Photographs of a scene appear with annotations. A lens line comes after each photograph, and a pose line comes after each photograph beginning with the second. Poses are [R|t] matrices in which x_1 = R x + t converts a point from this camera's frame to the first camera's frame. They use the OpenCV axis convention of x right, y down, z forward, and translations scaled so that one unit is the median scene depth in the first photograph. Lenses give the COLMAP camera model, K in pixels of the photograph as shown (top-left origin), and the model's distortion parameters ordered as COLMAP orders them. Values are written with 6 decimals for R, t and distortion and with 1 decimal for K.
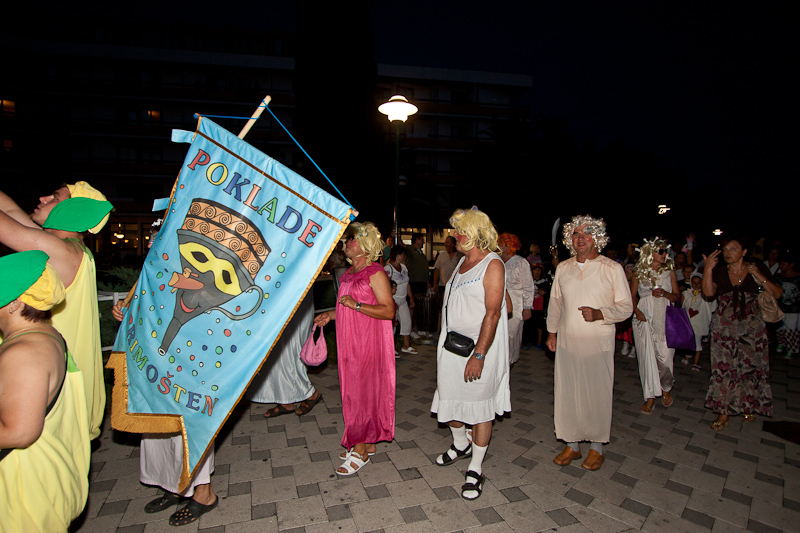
lens RADIAL K [[425.8, 0, 398.7], [0, 425.8, 266.9], [0, 0, 1]] dist [-0.007824, 0.000388]
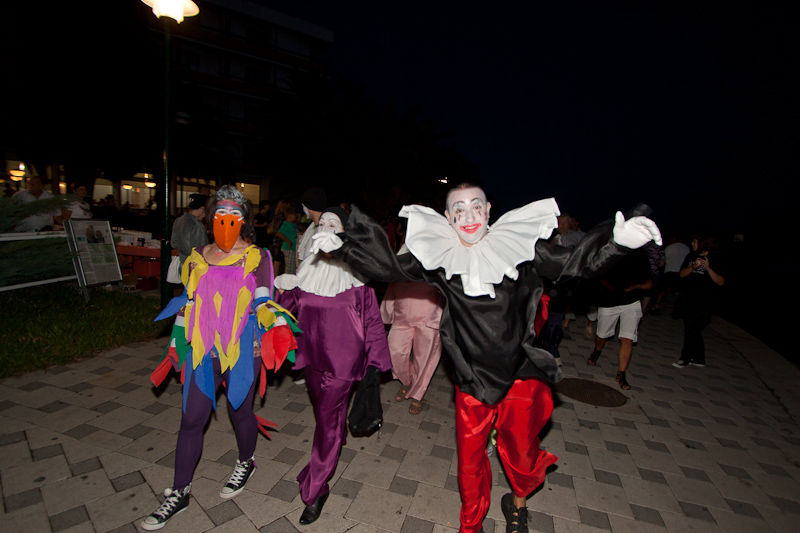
lens RADIAL K [[421.0, 0, 400.0], [0, 421.0, 266.5], [0, 0, 1]] dist [-0.012402, -0.000115]
pose [[0.888092, -0.005957, 0.459628, 0.028288], [-0.037598, 0.995624, 0.085550, -0.001795], [-0.458126, -0.093257, 0.883982, 0.236837]]
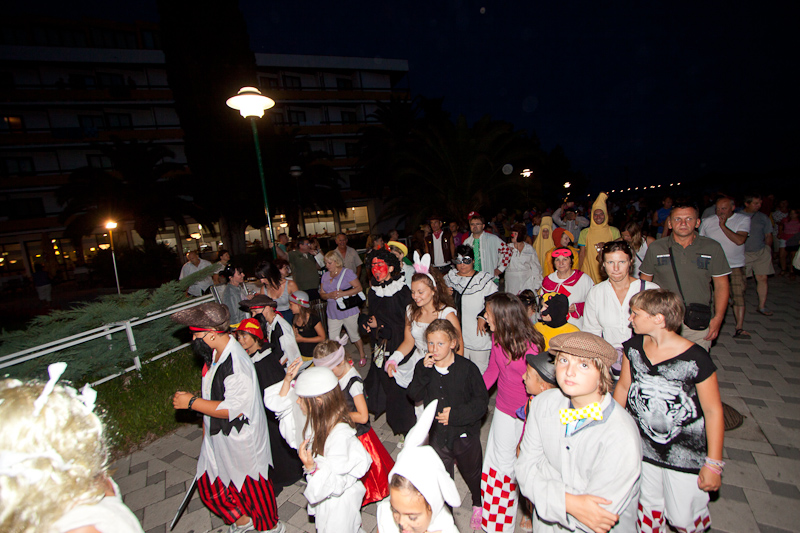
lens RADIAL K [[368.7, 0, 399.7], [0, 368.7, 269.0], [0, 0, 1]] dist [-0.010592, 0.000699]
pose [[0.967145, -0.152420, 0.203466, 0.134419], [0.133916, 0.985741, 0.101886, -0.105067], [-0.216095, -0.071291, 0.973766, 0.261320]]
